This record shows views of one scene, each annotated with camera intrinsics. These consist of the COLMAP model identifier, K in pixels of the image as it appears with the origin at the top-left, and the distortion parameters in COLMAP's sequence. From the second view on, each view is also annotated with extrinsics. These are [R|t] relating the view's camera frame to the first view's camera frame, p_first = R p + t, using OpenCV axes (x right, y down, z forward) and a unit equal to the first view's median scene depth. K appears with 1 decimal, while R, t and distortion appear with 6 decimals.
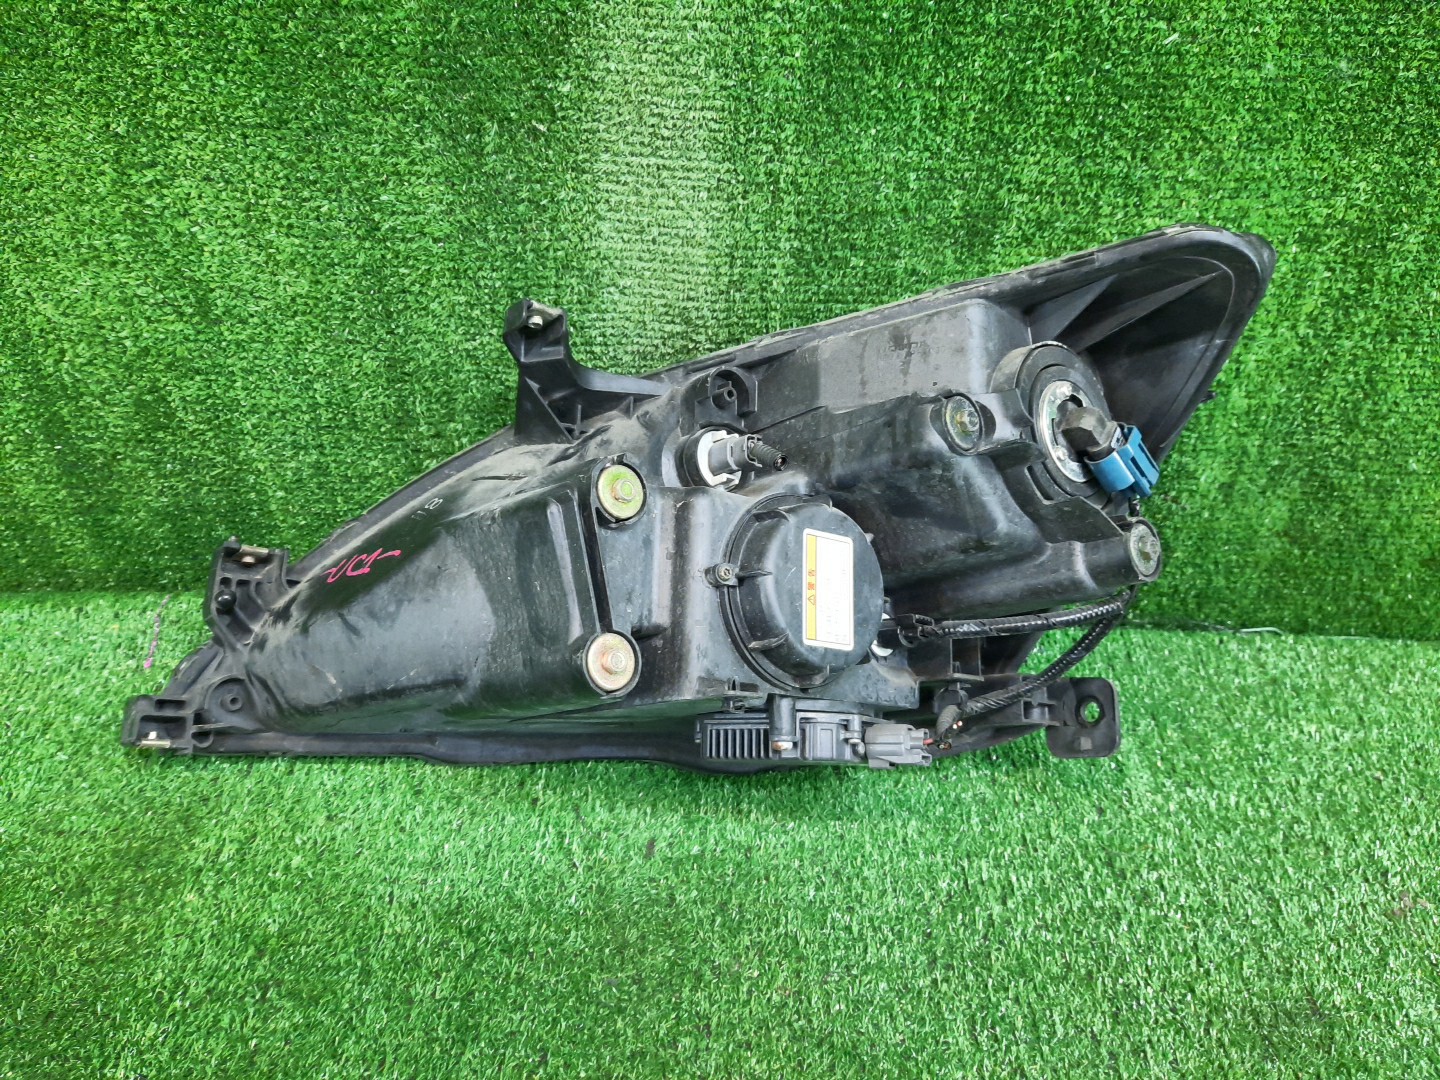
lens RADIAL K [[1033.6, 0, 718.5], [0, 1033.6, 542.4], [0, 0, 1]] dist [0.005826, -0.021169]
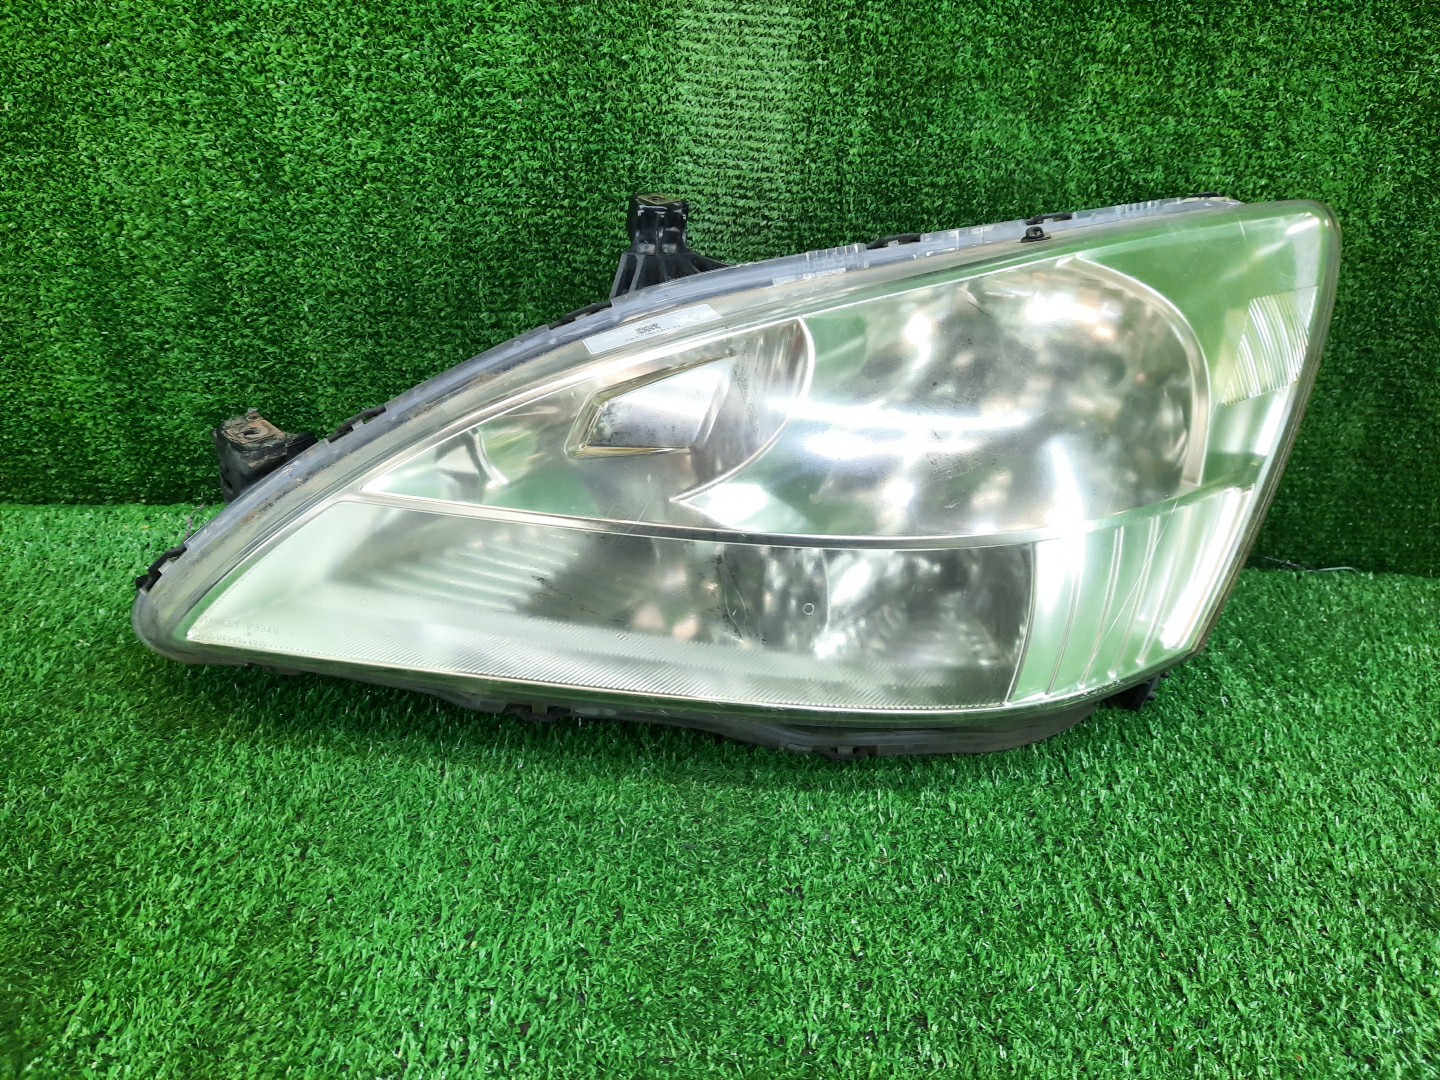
lens RADIAL K [[1033.6, 0, 711.2], [0, 1033.6, 551.0], [0, 0, 1]] dist [0.005826, -0.021169]
pose [[0.999955, 0.006799, 0.006551, -0.086637], [-0.005901, 0.991702, -0.128424, 0.266299], [-0.007370, 0.128380, 0.991698, 0.069041]]
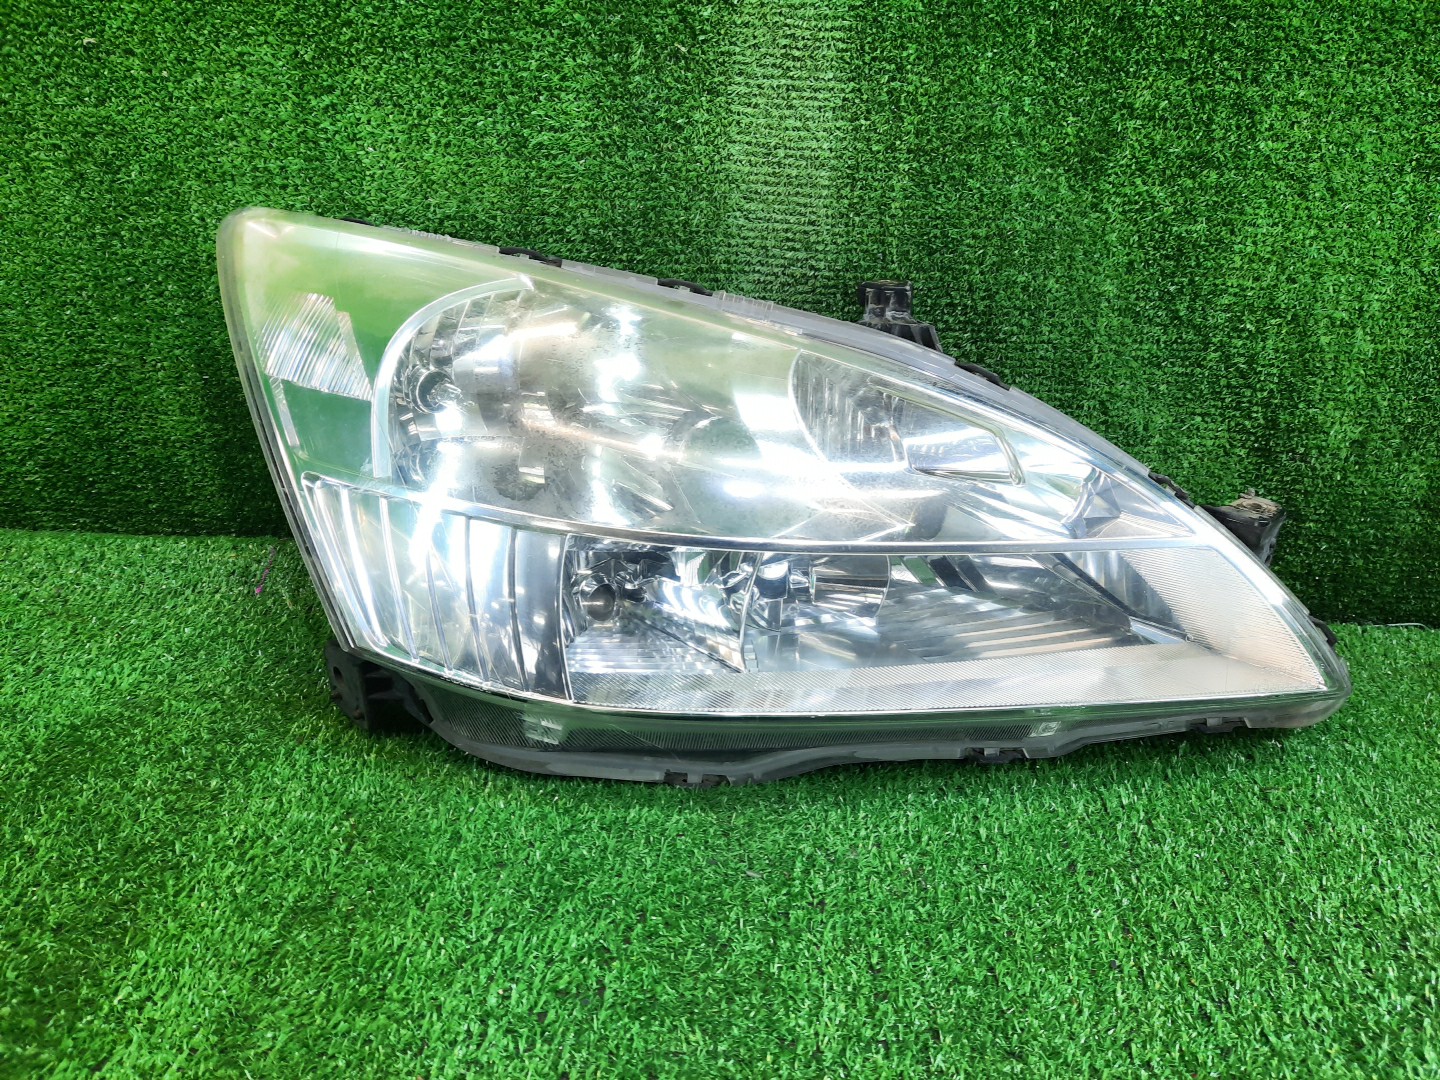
lens RADIAL K [[1033.6, 0, 714.3], [0, 1033.6, 557.2], [0, 0, 1]] dist [0.005826, -0.021169]
pose [[0.996760, 0.023119, -0.077035, -0.038700], [-0.038526, 0.978008, -0.204979, 0.327692], [0.070602, 0.207283, 0.975730, 0.045558]]
